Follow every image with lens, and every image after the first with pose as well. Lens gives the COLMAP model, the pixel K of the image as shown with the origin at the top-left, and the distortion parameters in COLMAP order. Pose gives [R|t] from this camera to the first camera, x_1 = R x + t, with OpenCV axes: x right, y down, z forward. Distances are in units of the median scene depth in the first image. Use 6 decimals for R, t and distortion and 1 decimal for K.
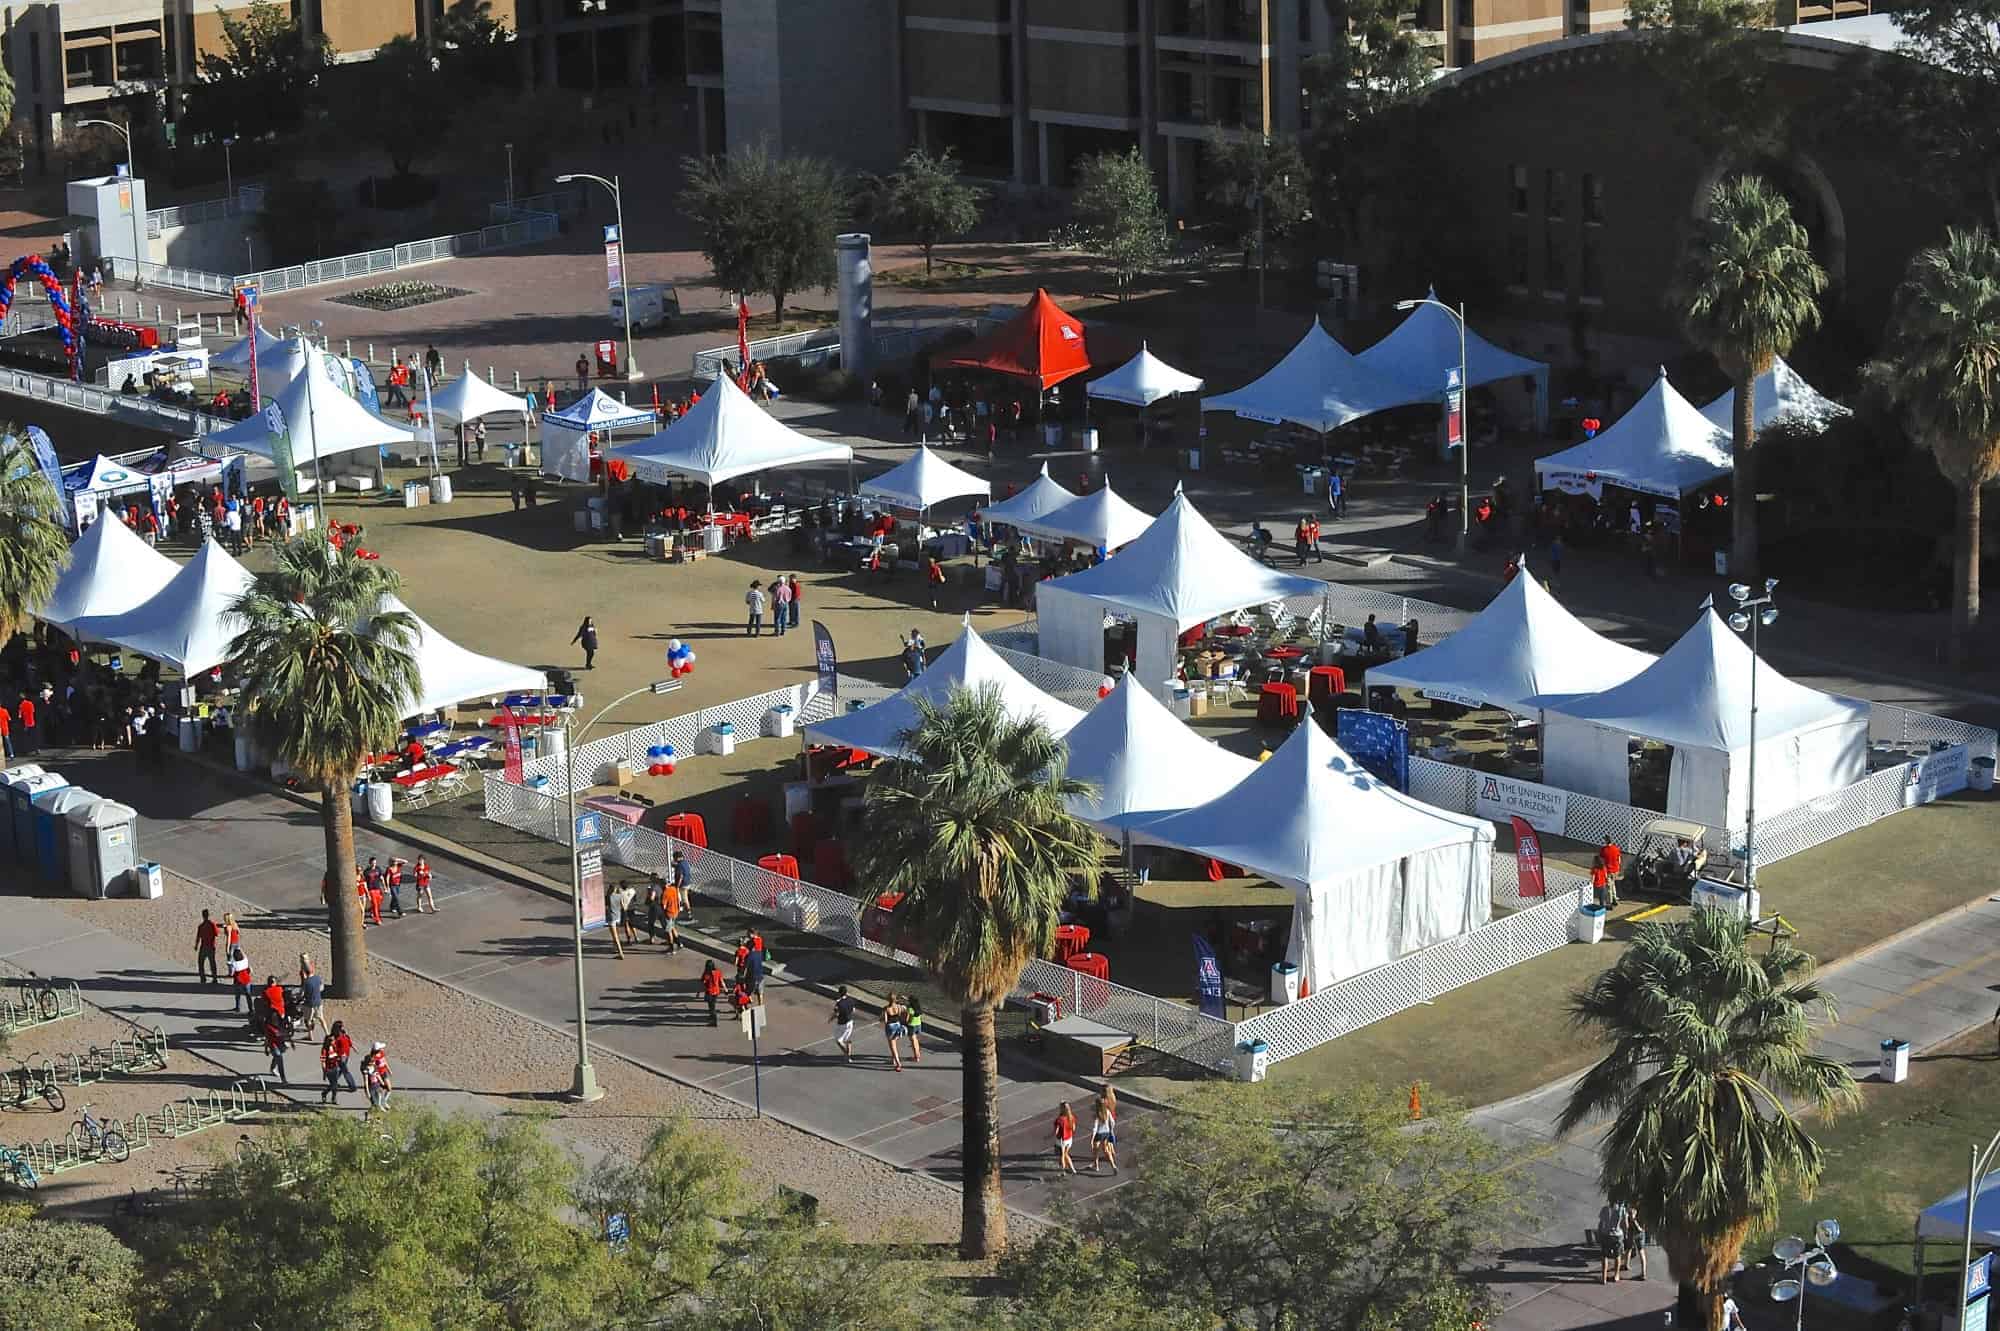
lens RADIAL K [[3892.6, 0, 1000.0], [0, 3892.6, 665.5], [0, 0, 1]] dist [-0.361720, -0.163341]
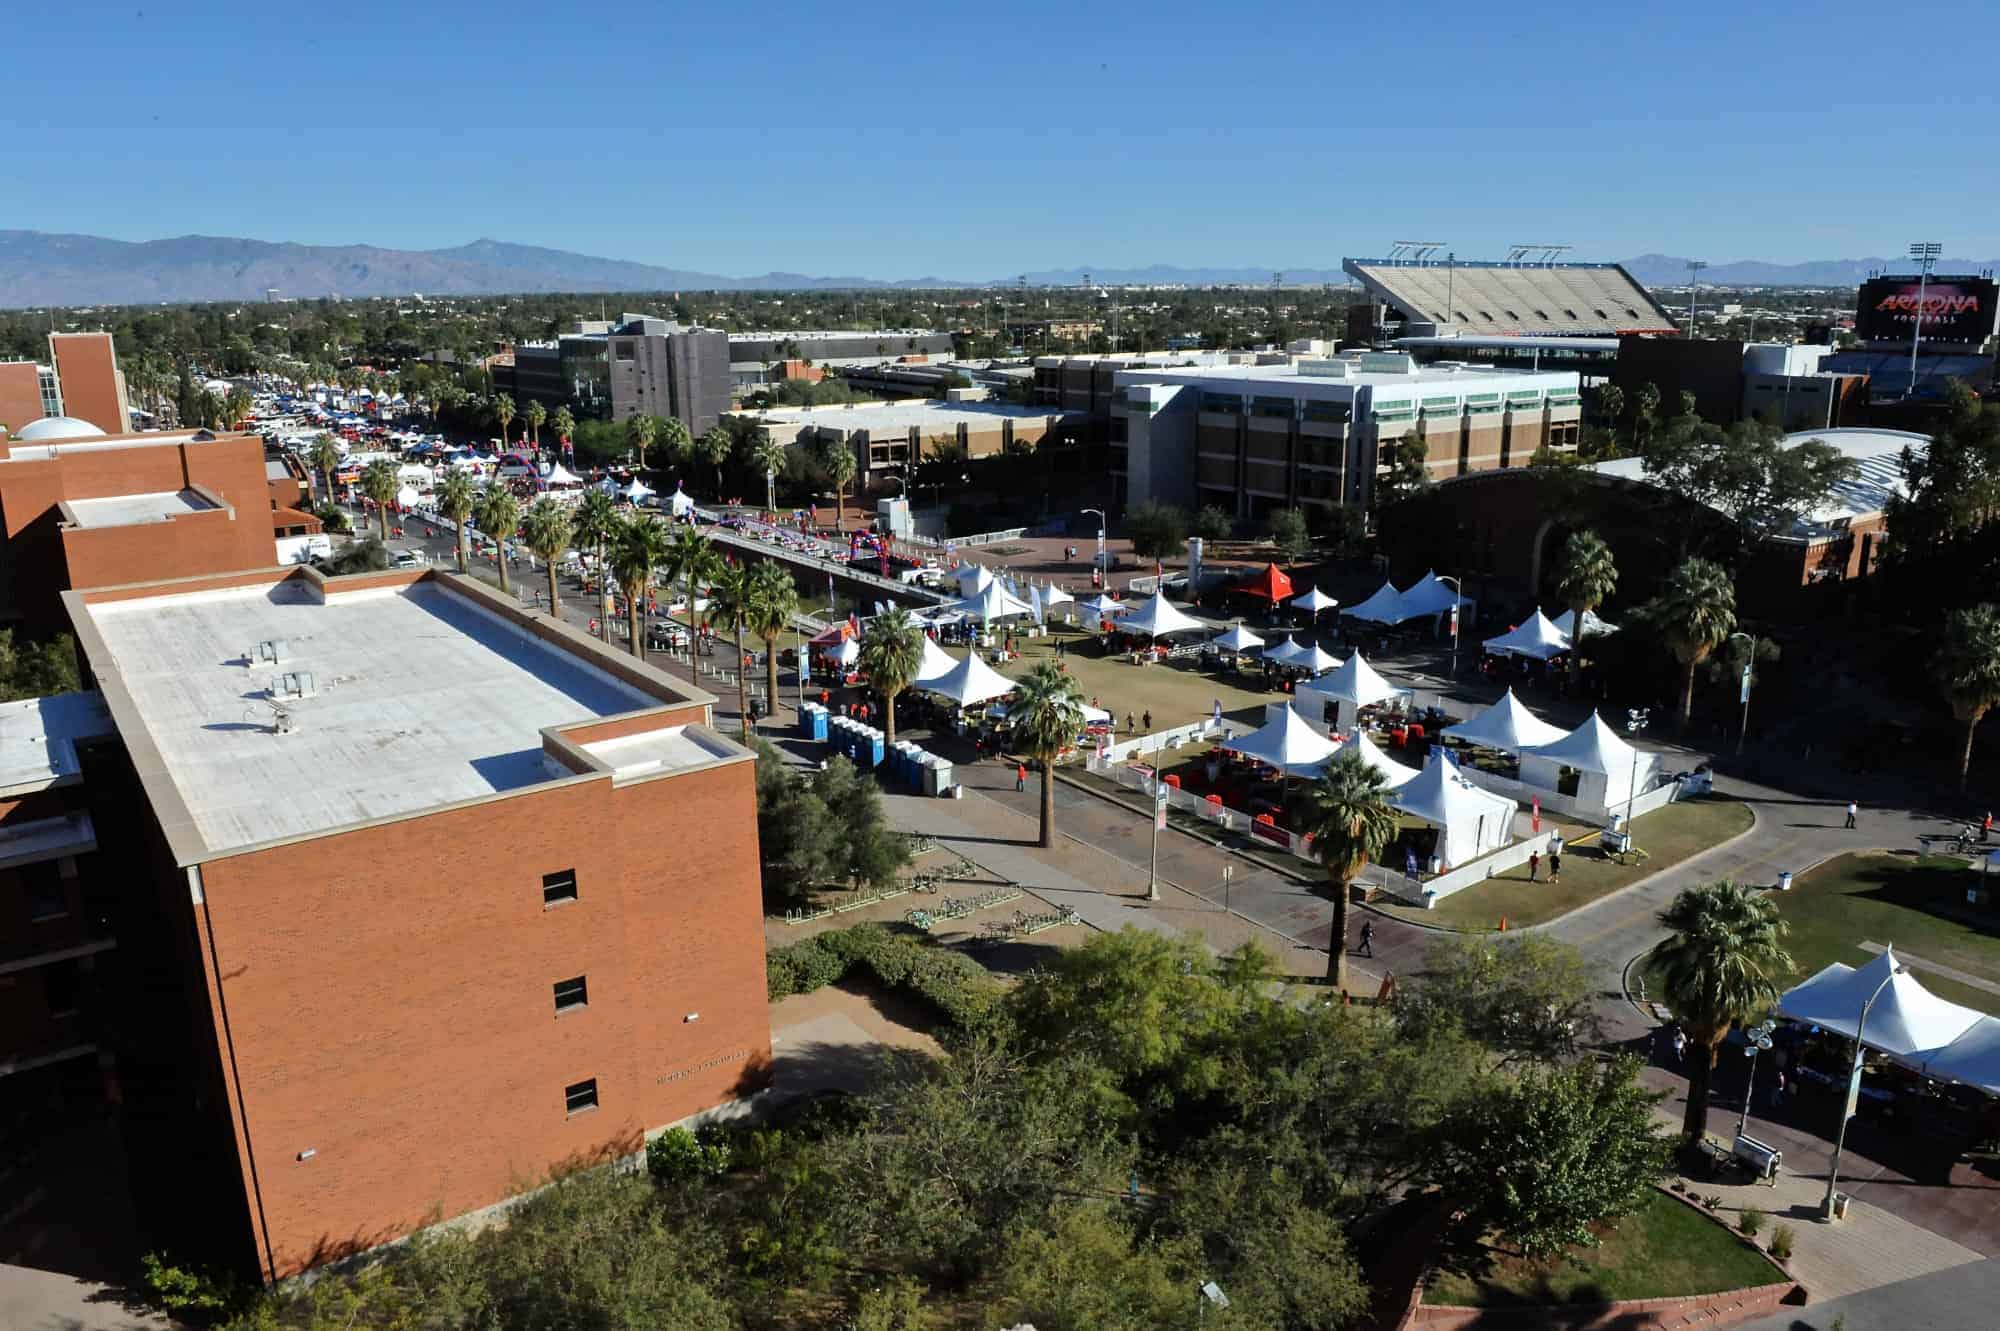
lens RADIAL K [[1372.8, 0, 1000.0], [0, 1372.8, 665.5], [0, 0, 1]] dist [-0.049864, -0.001560]
pose [[0.993540, 0.047948, -0.102858, -0.084458], [-0.048457, 0.998822, -0.002459, -0.020416], [0.102619, 0.007427, 0.994693, 0.083766]]
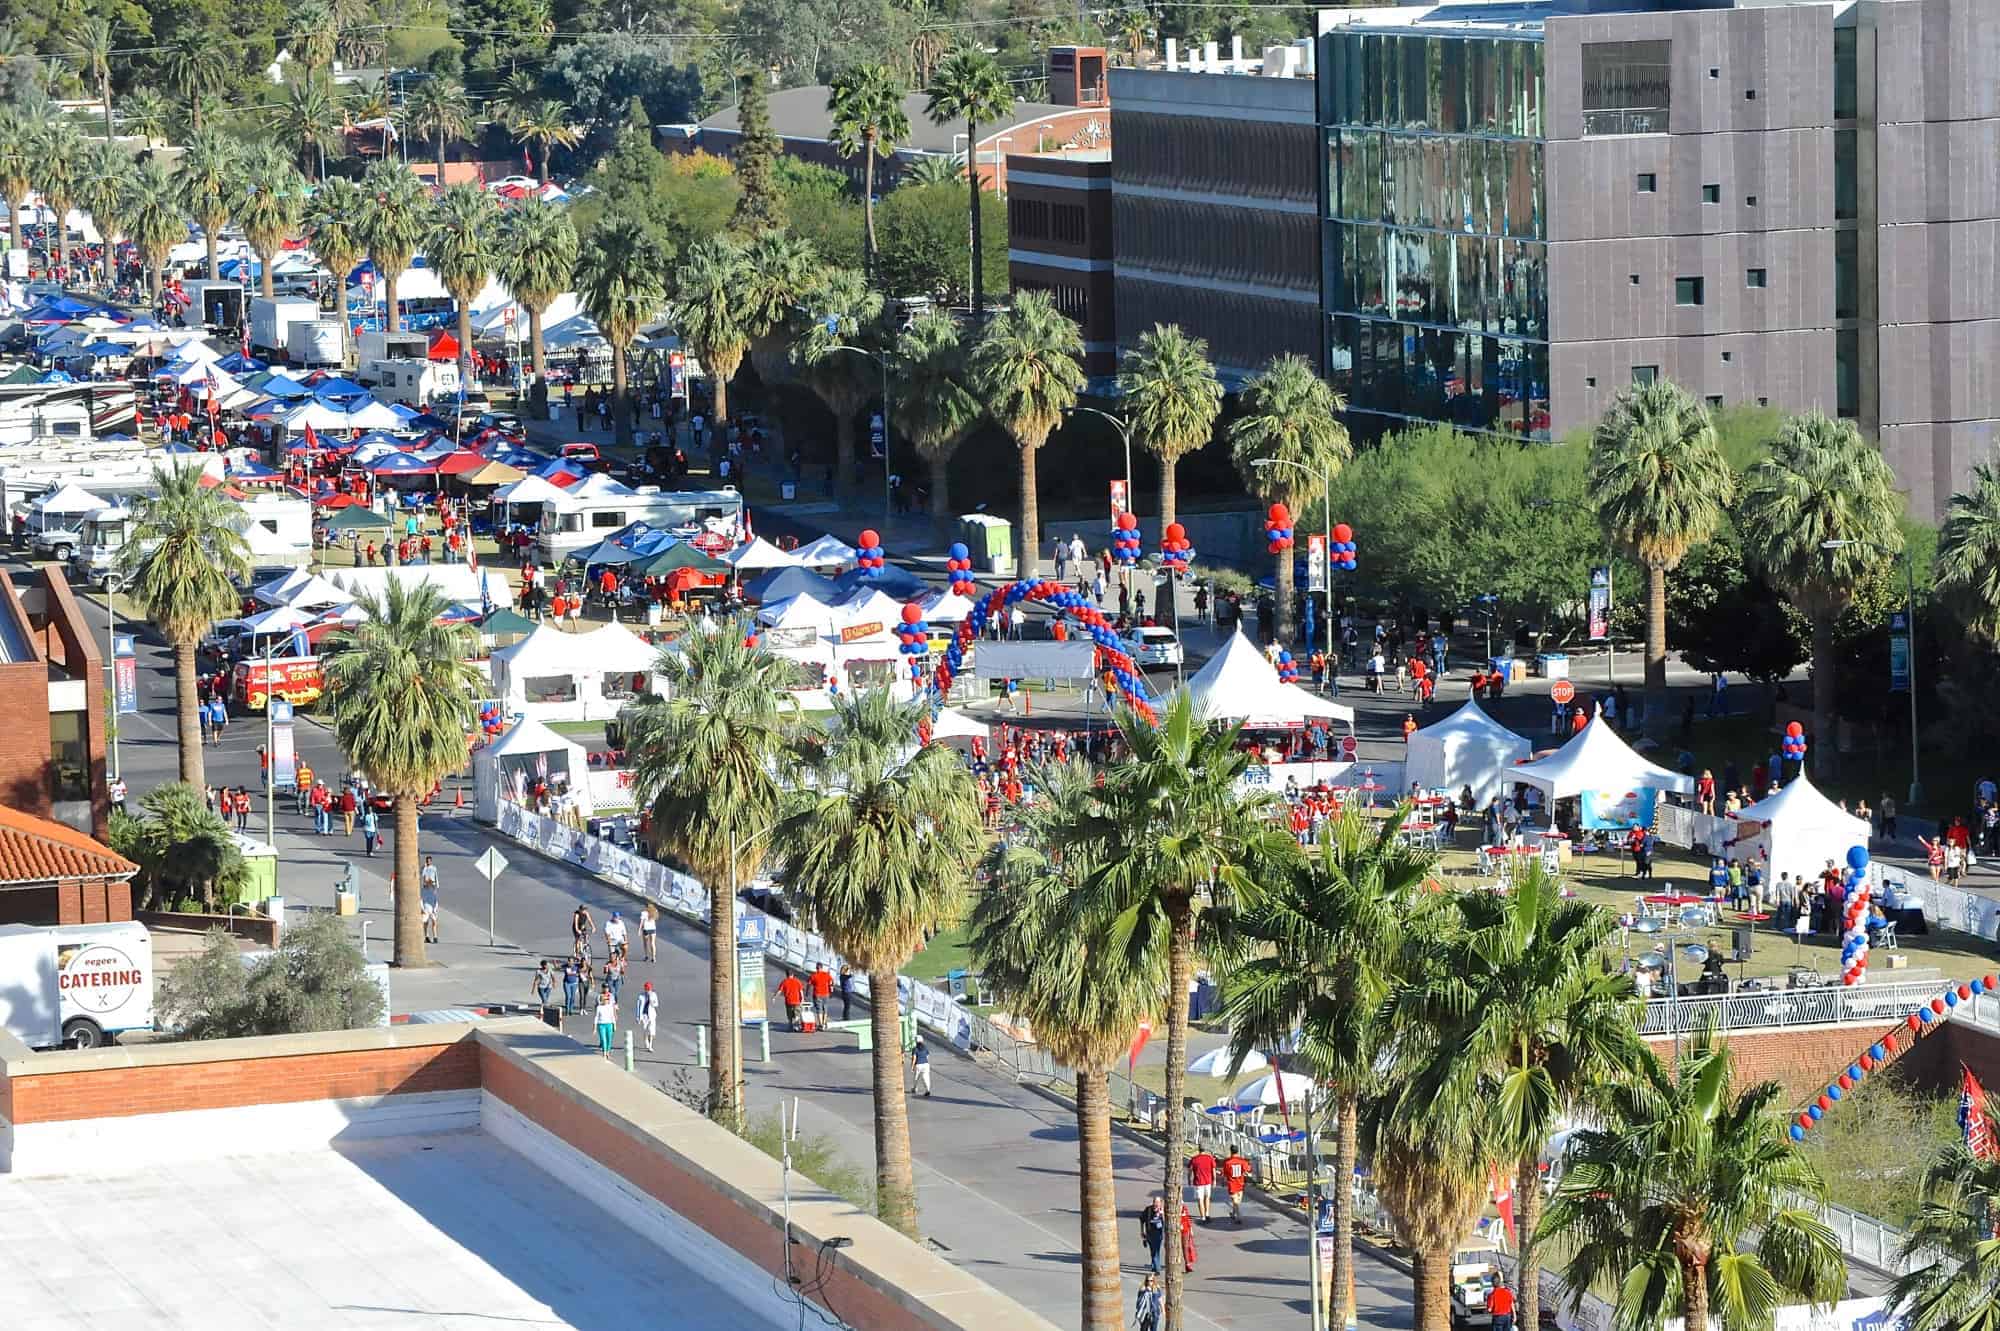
lens RADIAL K [[6494.8, 0, 996.2], [0, 6494.8, 611.8], [0, 0, 1]] dist [0.444258, 4.716868]
pose [[0.909694, 0.050730, -0.412169, -0.168869], [-0.110047, 0.986476, -0.121469, -0.040829], [0.400432, 0.155858, 0.902974, 0.171266]]
